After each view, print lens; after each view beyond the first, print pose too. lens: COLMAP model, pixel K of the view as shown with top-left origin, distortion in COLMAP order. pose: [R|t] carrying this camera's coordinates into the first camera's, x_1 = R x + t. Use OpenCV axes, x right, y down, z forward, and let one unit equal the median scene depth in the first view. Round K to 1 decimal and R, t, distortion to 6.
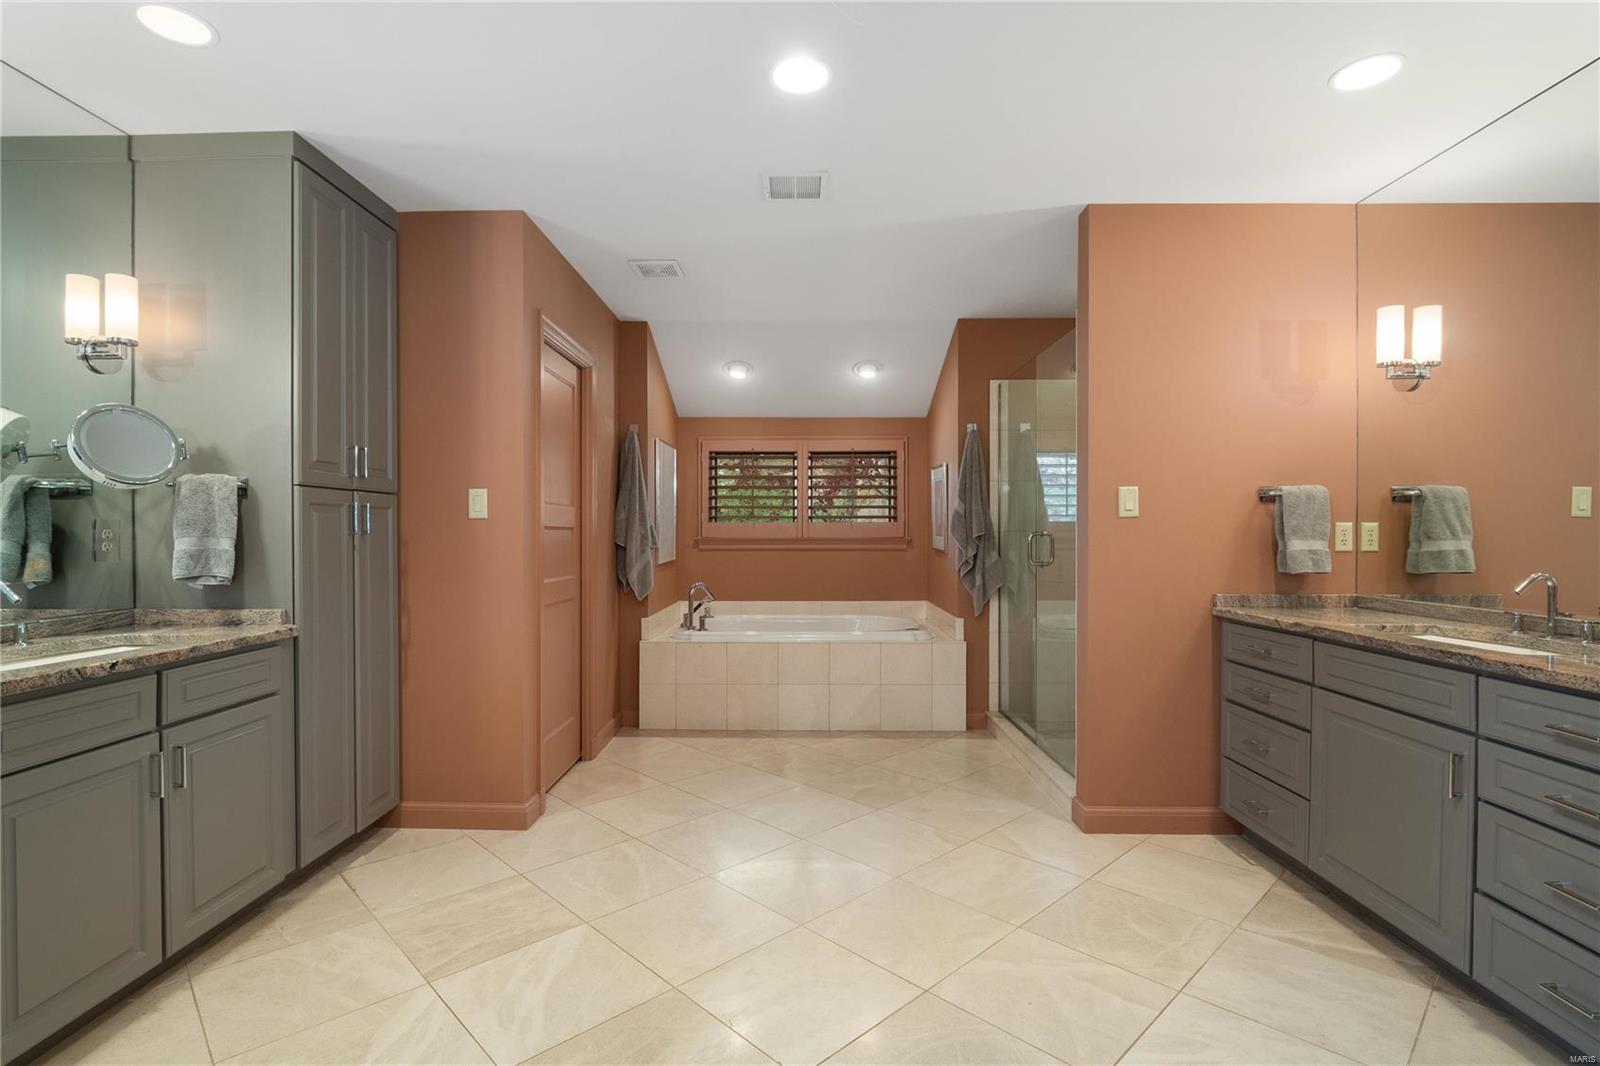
lens RADIAL K [[762.9, 0, 806.0], [0, 762.9, 537.4], [0, 0, 1]] dist [0.009466, -0.004786]
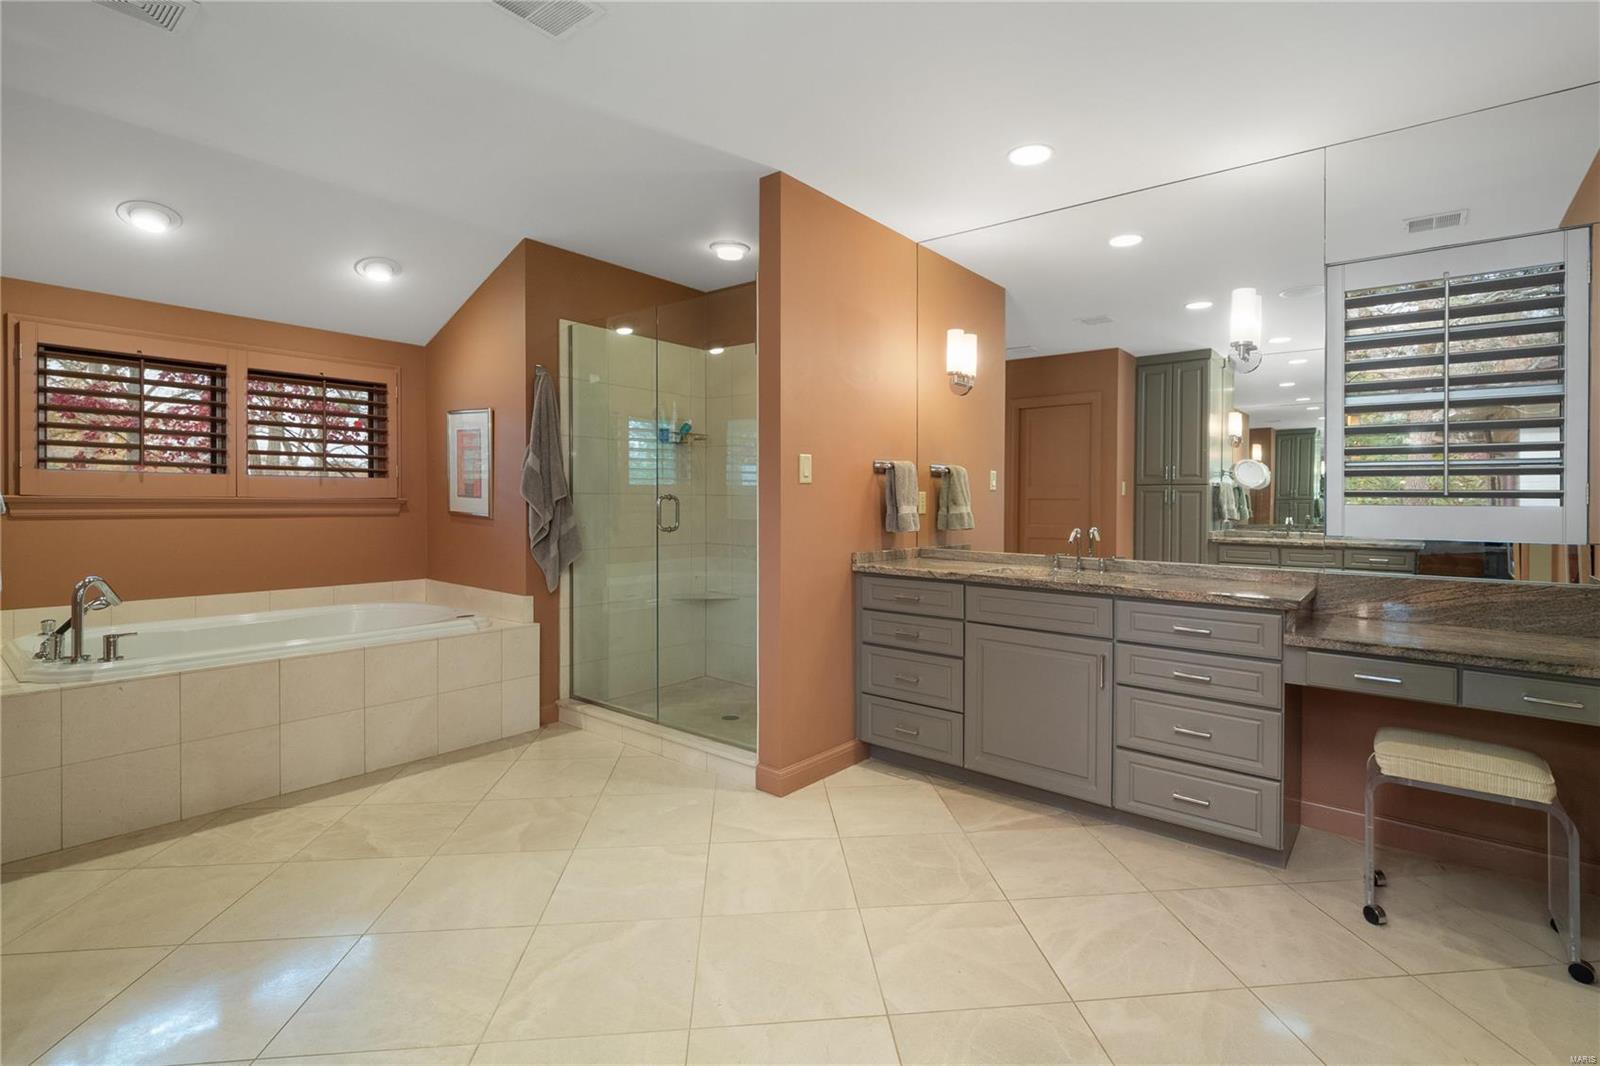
lens RADIAL K [[762.9, 0, 827.1], [0, 762.9, 496.8], [0, 0, 1]] dist [0.009466, -0.004786]
pose [[0.611889, 0.010051, 0.790880, -0.389187], [-0.009837, 0.999939, -0.005098, -0.002721], [-0.790883, -0.004660, 0.611950, 0.337355]]
